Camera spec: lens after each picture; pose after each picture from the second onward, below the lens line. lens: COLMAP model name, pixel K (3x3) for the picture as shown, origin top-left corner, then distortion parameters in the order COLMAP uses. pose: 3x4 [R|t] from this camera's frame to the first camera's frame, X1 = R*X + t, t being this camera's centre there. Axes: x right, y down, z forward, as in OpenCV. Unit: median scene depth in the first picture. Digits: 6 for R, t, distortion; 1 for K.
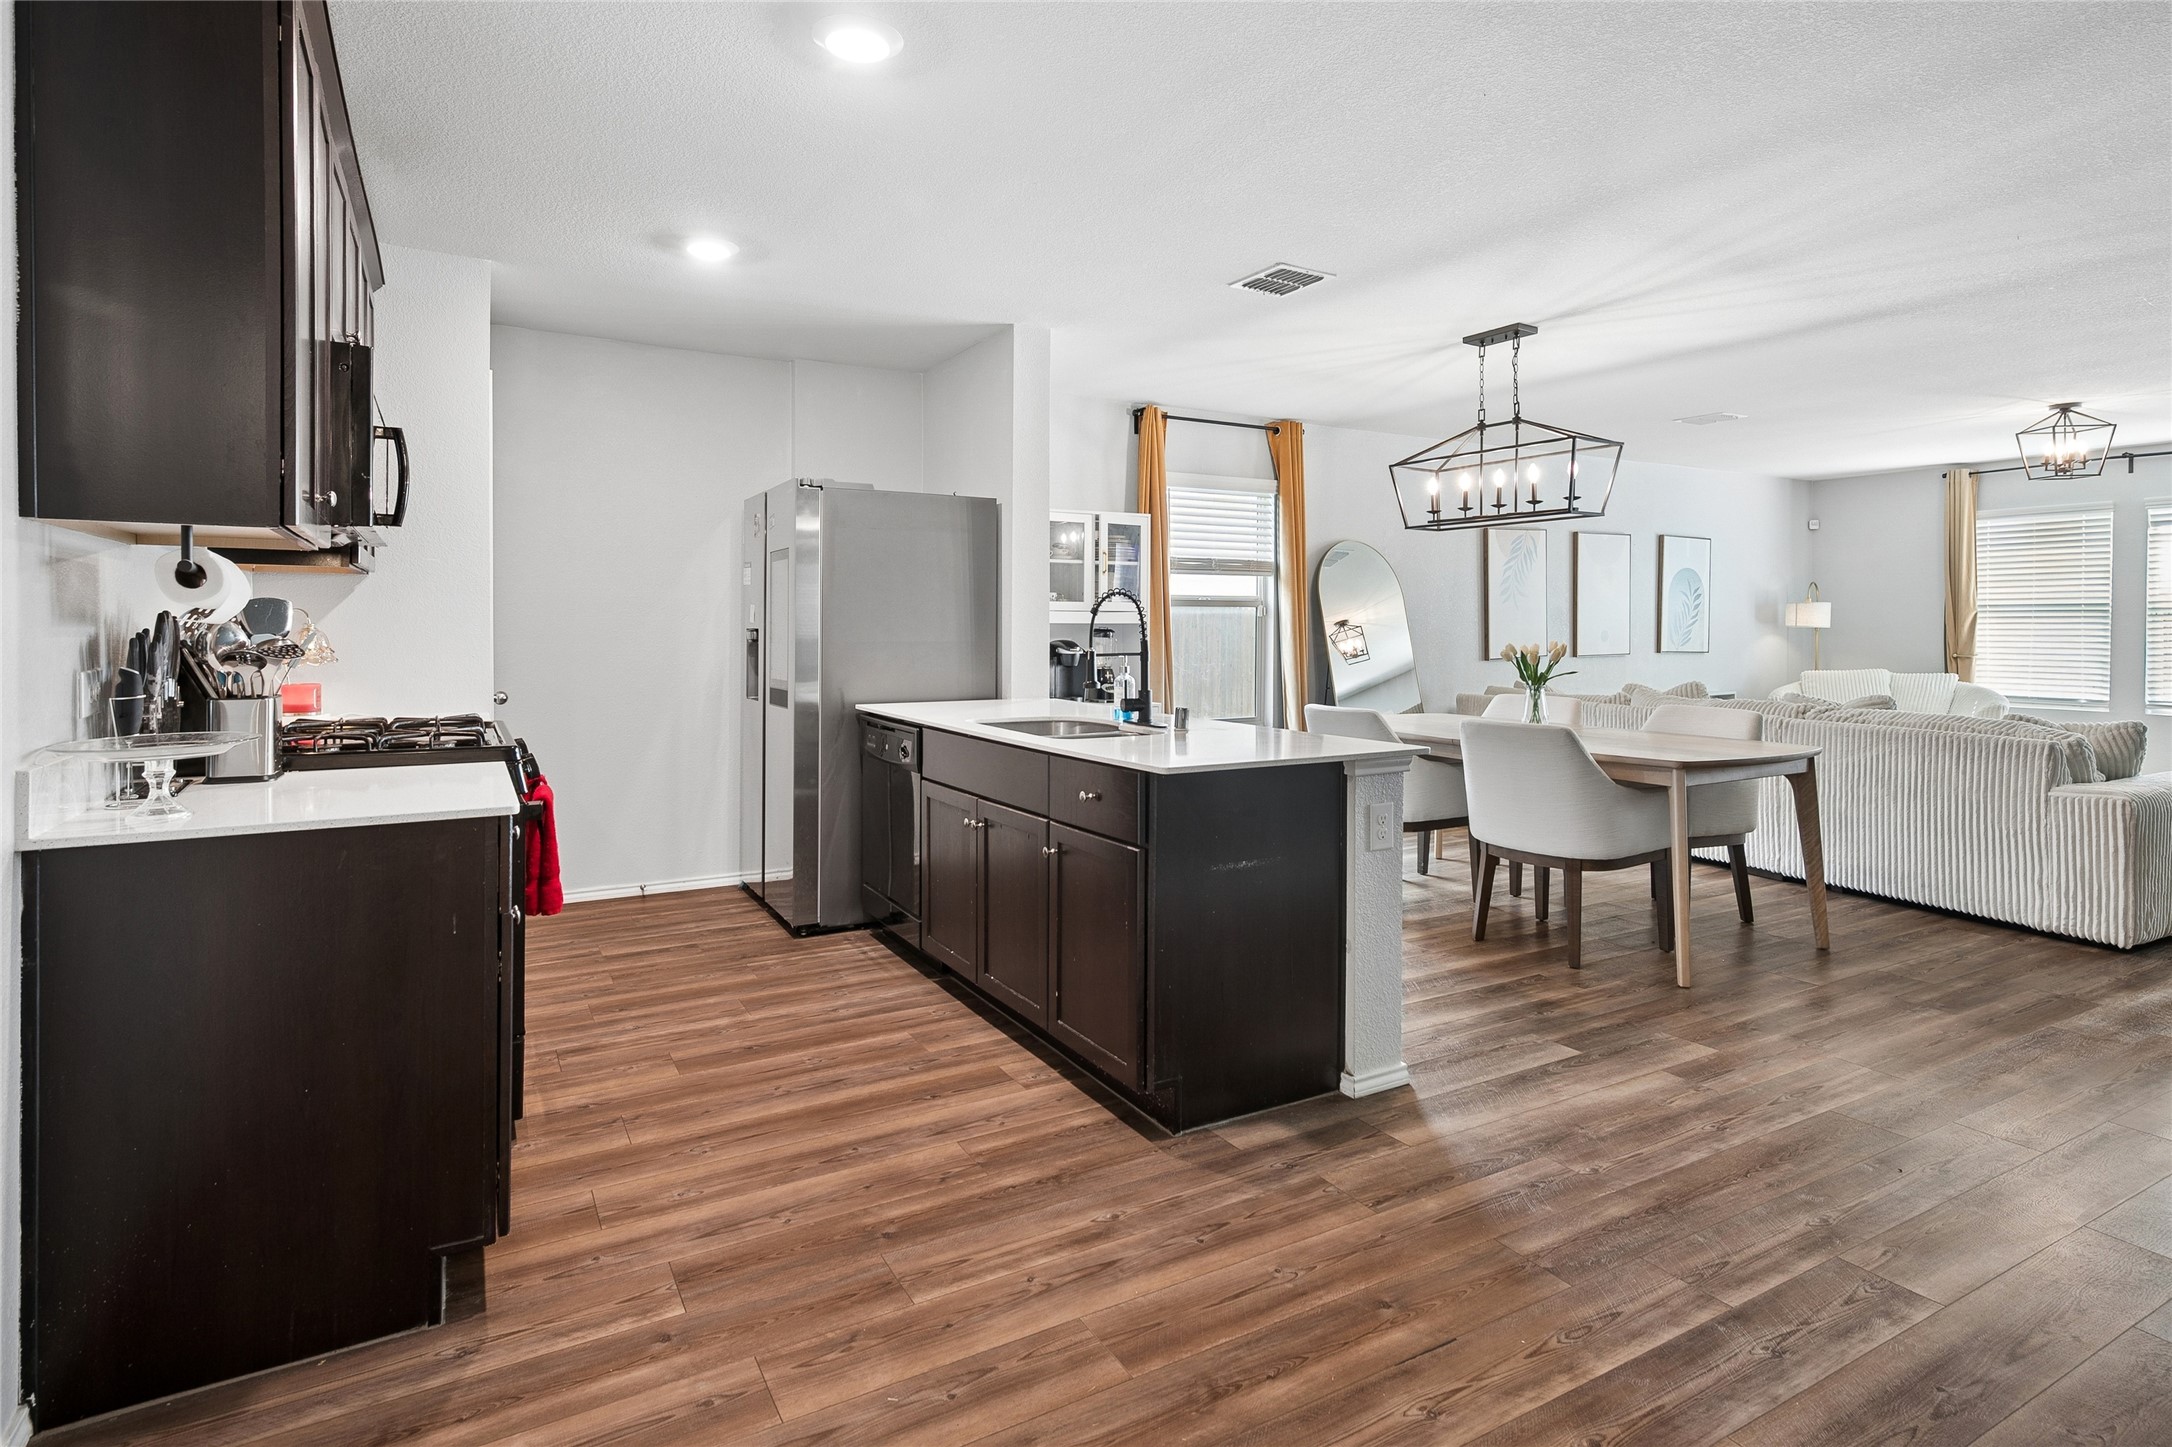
lens RADIAL K [[1123.1, 0, 1054.8], [0, 1123.1, 637.5], [0, 0, 1]] dist [-0.005505, -0.000963]
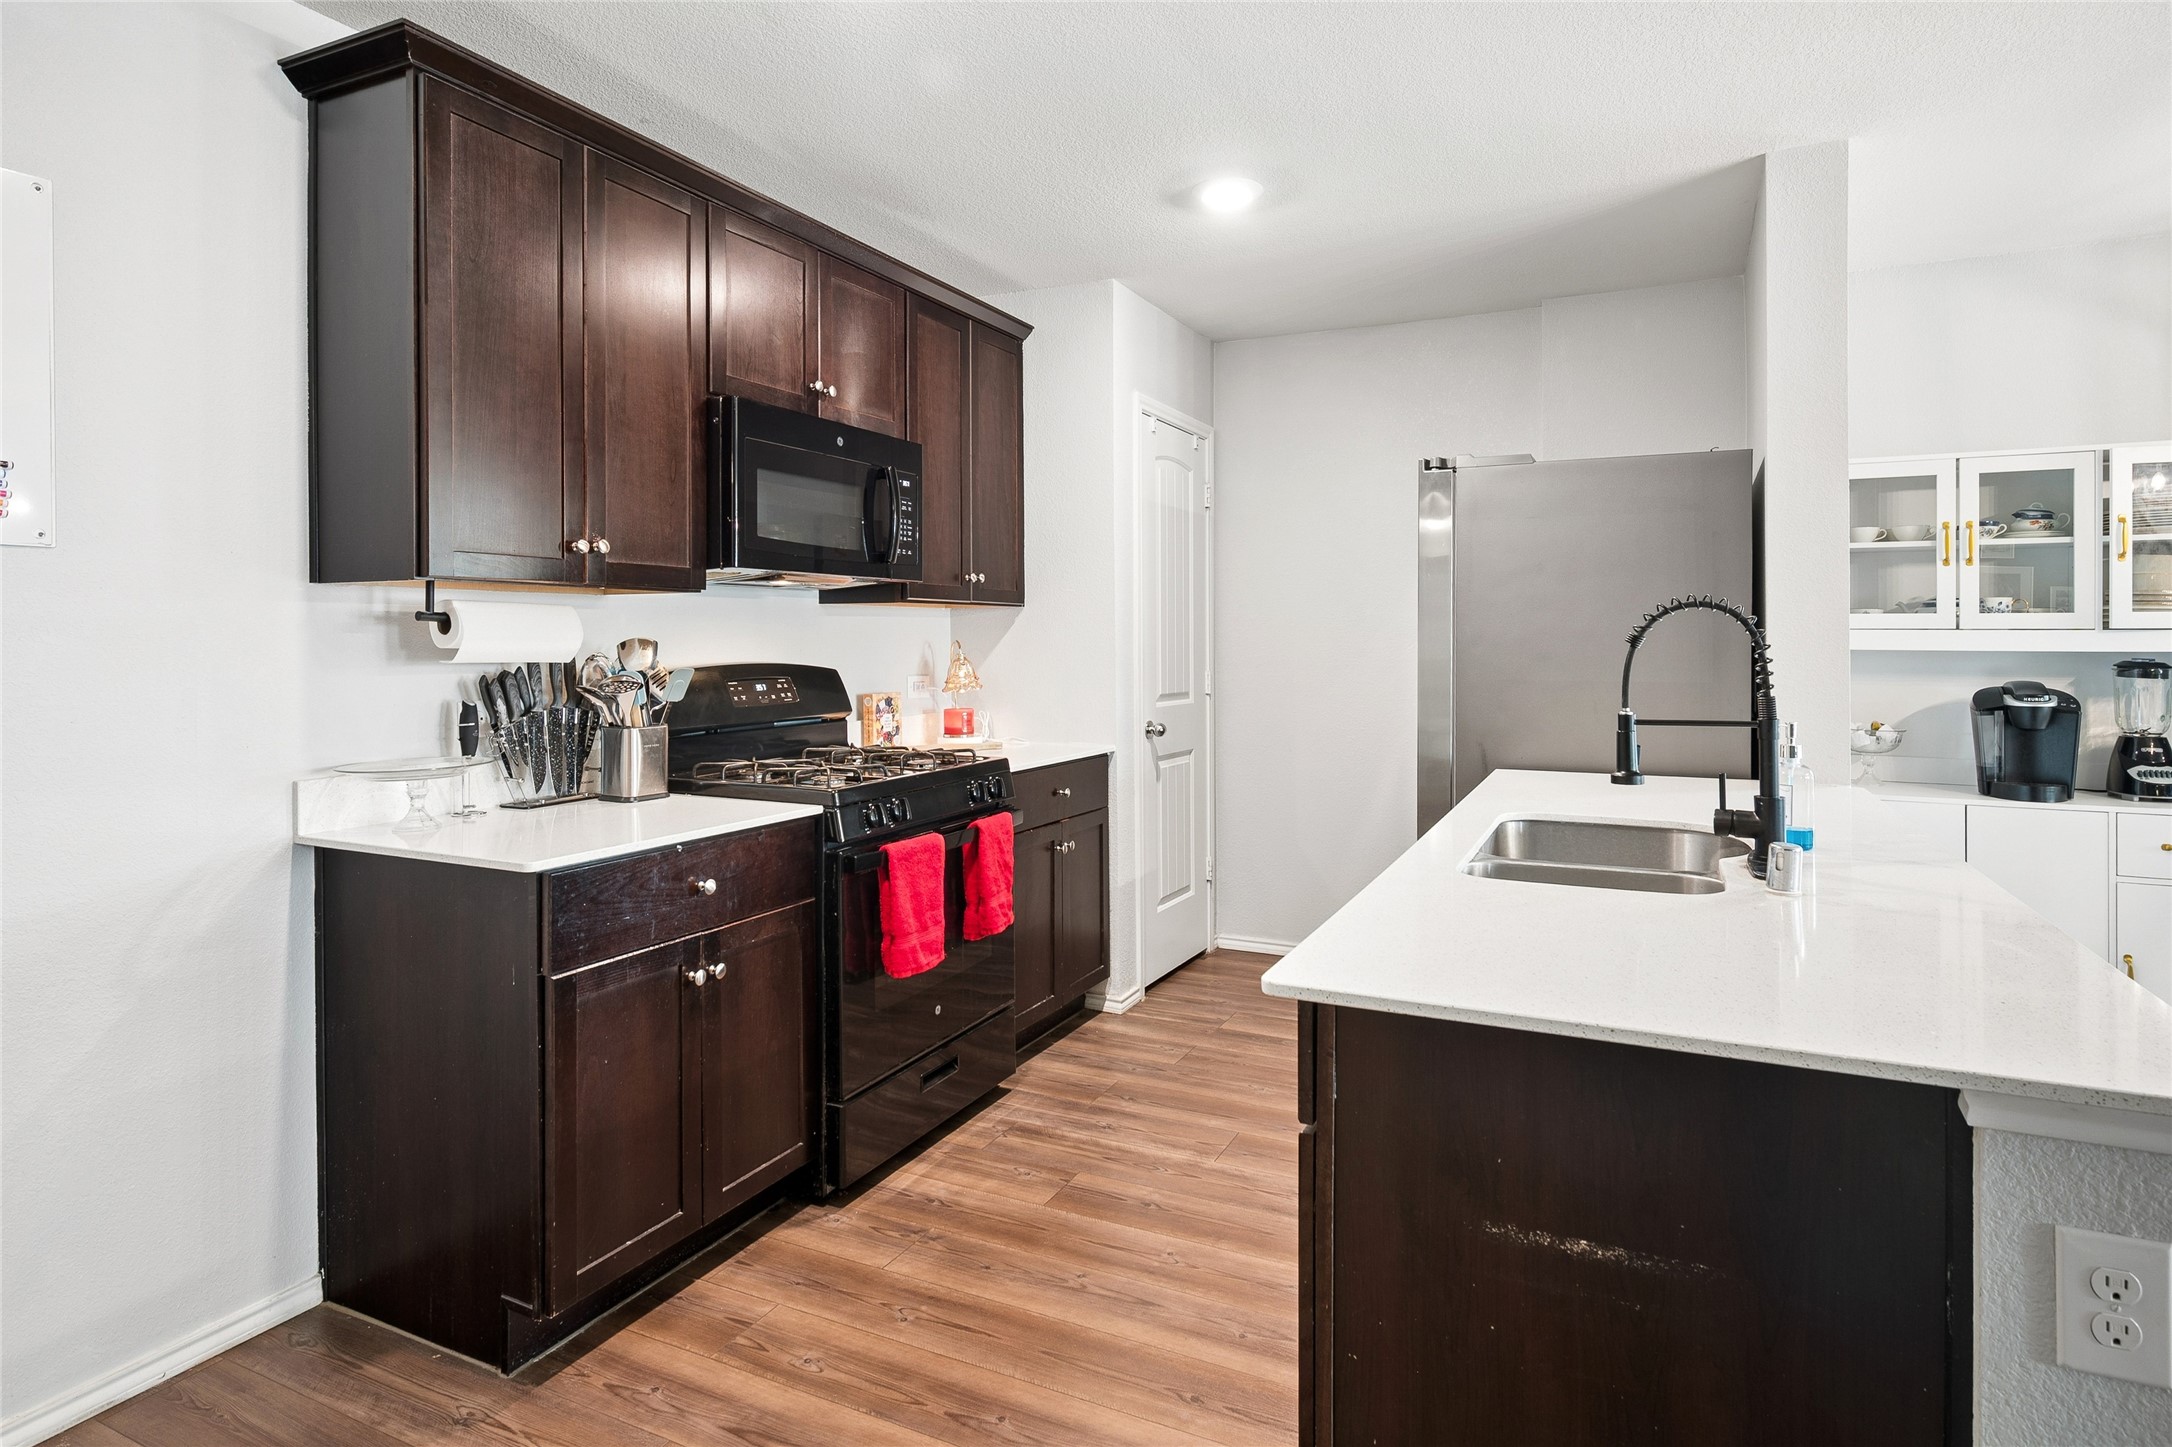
lens RADIAL K [[1123.1, 0, 1102.6], [0, 1123.1, 645.9], [0, 0, 1]] dist [-0.005505, -0.000963]
pose [[0.582592, 0.001842, -0.812763, 0.304332], [-0.005720, 0.999982, -0.001834, -0.018185], [0.812745, 0.005717, 0.582592, 0.460661]]
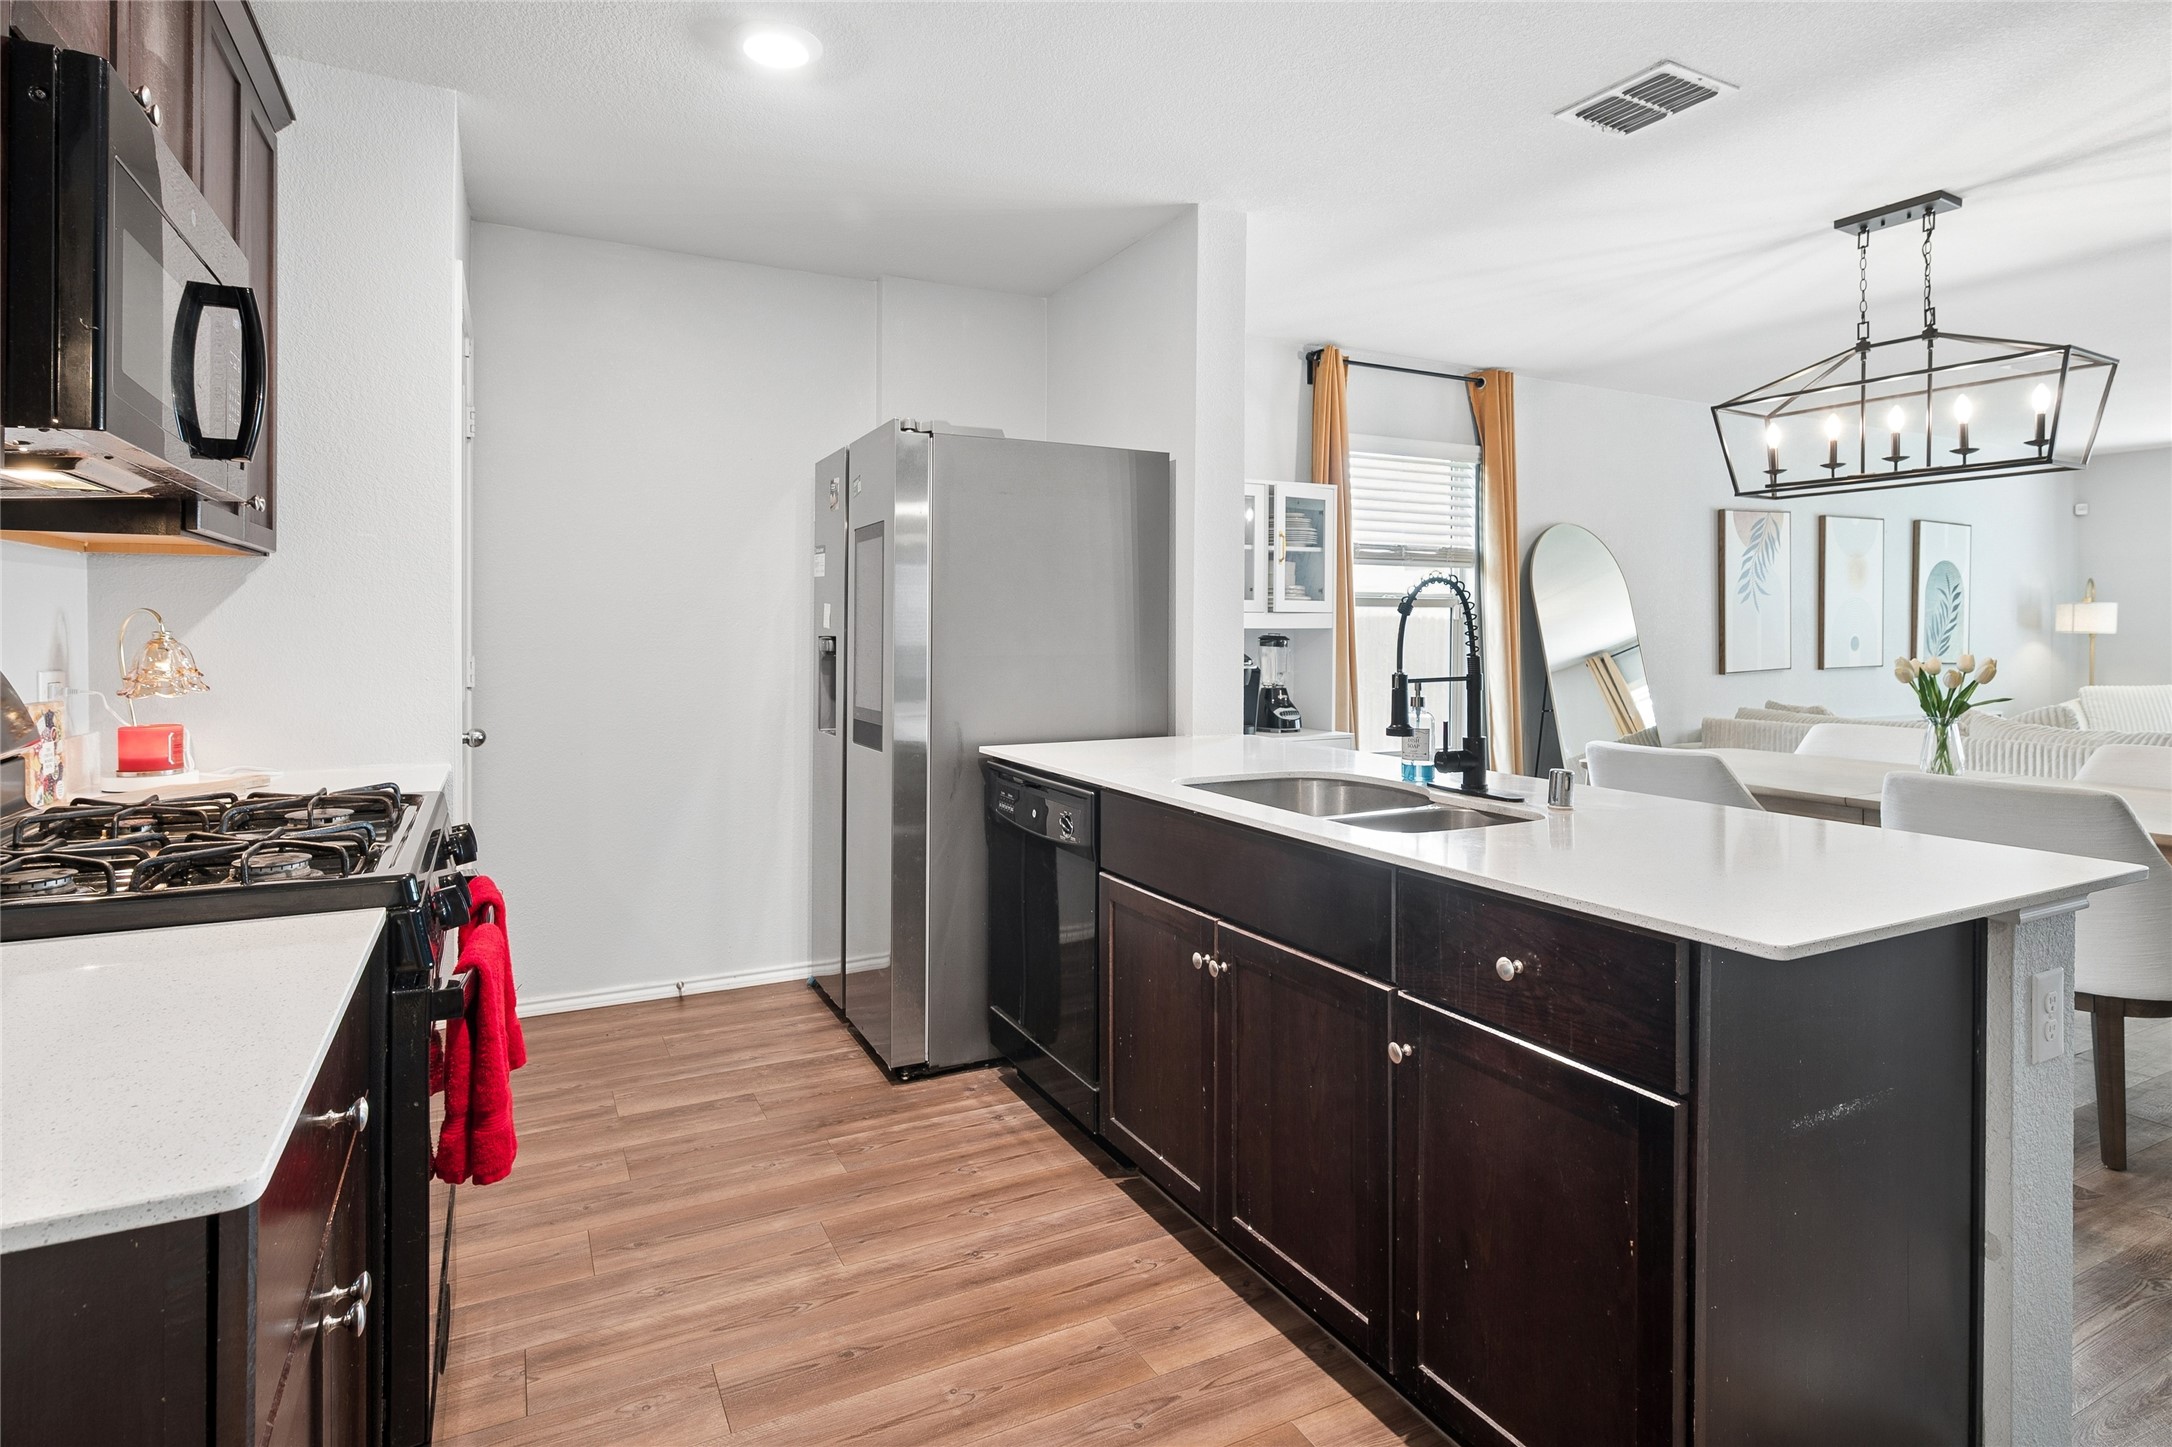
lens RADIAL K [[1123.1, 0, 1051.2], [0, 1123.1, 636.5], [0, 0, 1]] dist [-0.005505, -0.000963]
pose [[0.999129, -0.000526, -0.041736, -0.125196], [0.000329, 0.999989, -0.004723, -0.005954], [0.041738, 0.004705, 0.999118, 0.370826]]
